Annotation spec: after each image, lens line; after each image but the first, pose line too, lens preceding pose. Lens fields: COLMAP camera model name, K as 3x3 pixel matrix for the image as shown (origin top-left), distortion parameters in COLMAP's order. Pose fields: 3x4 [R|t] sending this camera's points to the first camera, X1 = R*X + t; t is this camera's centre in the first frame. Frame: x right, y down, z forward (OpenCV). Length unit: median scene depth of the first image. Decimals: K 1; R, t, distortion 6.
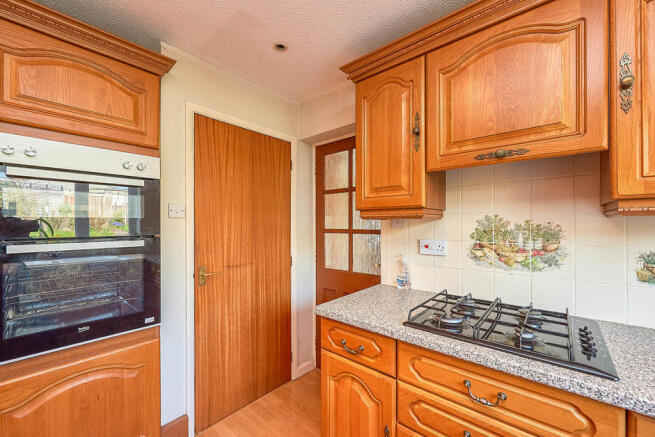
lens RADIAL K [[265.7, 0, 337.7], [0, 265.7, 224.8], [0, 0, 1]] dist [-0.001755, -0.000065]
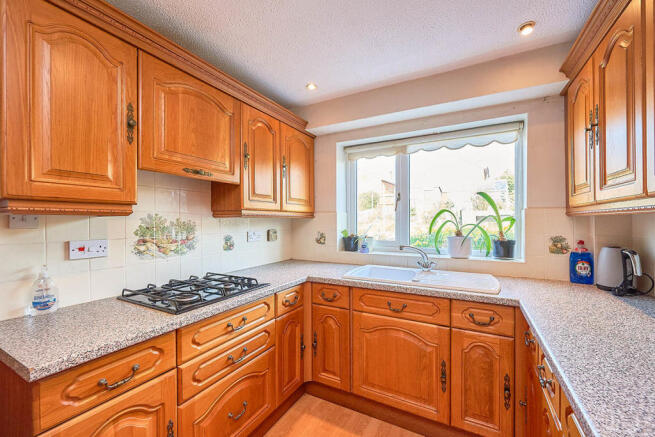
lens RADIAL K [[265.7, 0, 337.7], [0, 265.7, 224.8], [0, 0, 1]] dist [-0.001755, -0.000065]
pose [[-0.222626, -0.012386, 0.974825, -0.790728], [0.011113, 0.999822, 0.015242, 0.002788], [-0.974841, 0.014226, -0.222449, 0.500113]]
